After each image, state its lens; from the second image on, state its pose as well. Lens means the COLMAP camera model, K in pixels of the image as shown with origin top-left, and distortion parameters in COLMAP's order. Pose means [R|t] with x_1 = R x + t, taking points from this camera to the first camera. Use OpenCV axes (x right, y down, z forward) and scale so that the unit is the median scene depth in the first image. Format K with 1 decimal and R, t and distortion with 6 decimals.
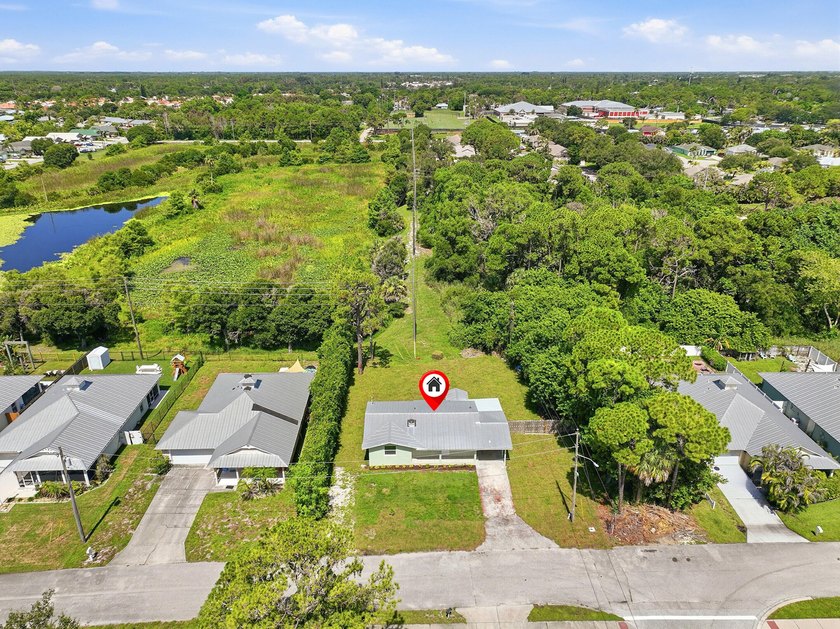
lens RADIAL K [[591.1, 0, 416.8], [0, 591.1, 312.0], [0, 0, 1]] dist [-0.001374, 0.014002]
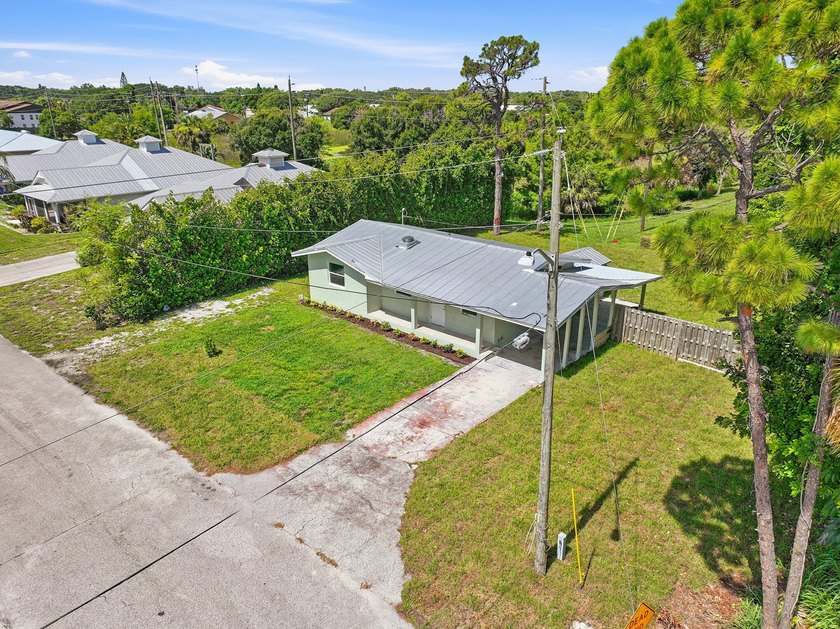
lens RADIAL K [[591.1, 0, 415.5], [0, 591.1, 312.5], [0, 0, 1]] dist [-0.001374, 0.014002]
pose [[0.733826, 0.236296, -0.636918, 0.331151], [-0.257354, 0.964373, 0.061270, 0.225310], [0.628704, 0.118952, 0.768493, 0.693019]]
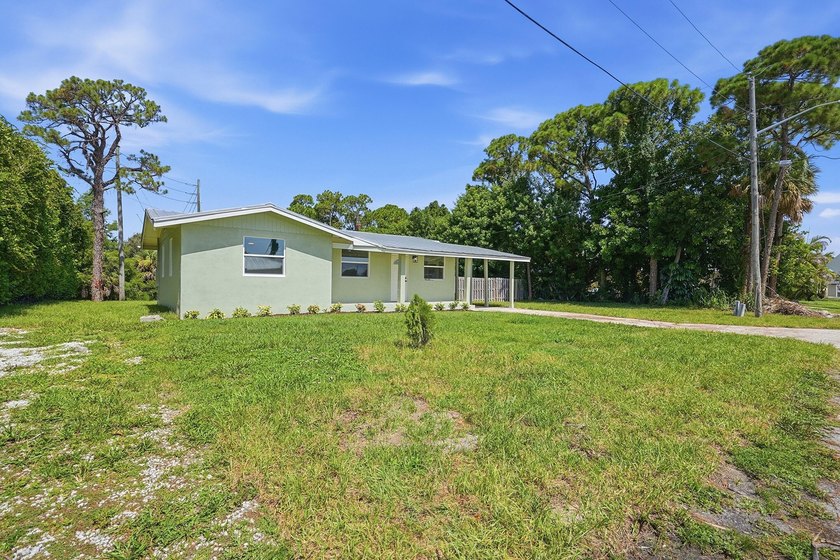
lens RADIAL K [[383.8, 0, 419.9], [0, 383.8, 284.3], [0, 0, 1]] dist [-0.002933, 0.000404]
pose [[0.795218, 0.012833, 0.606188, -0.102875], [0.218177, 0.926750, -0.305832, 0.334433], [-0.565709, 0.375459, 0.734168, 0.847078]]
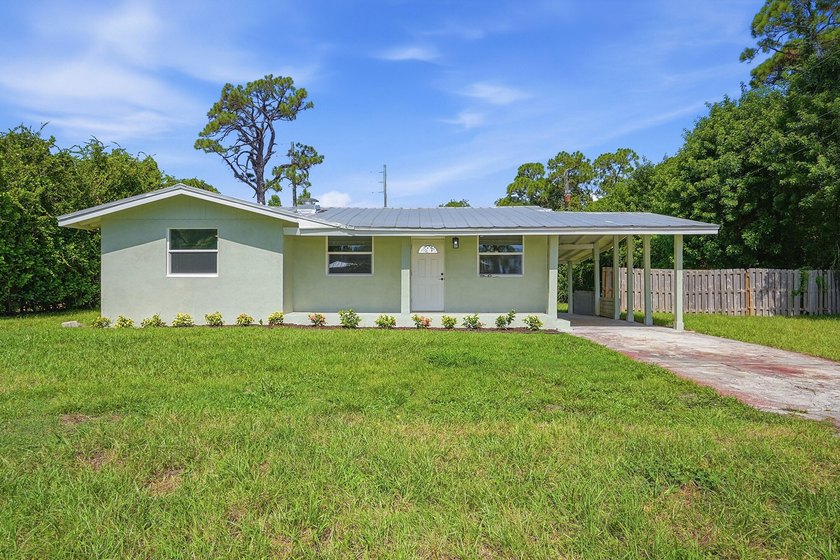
lens RADIAL K [[505.8, 0, 419.9], [0, 505.8, 285.6], [0, 0, 1]] dist [0.005507, 0.003569]
pose [[0.999968, 0.002873, -0.007522, 0.049212], [-0.005489, 0.926725, -0.375700, 0.333779], [0.005891, 0.375730, 0.926711, 0.845185]]
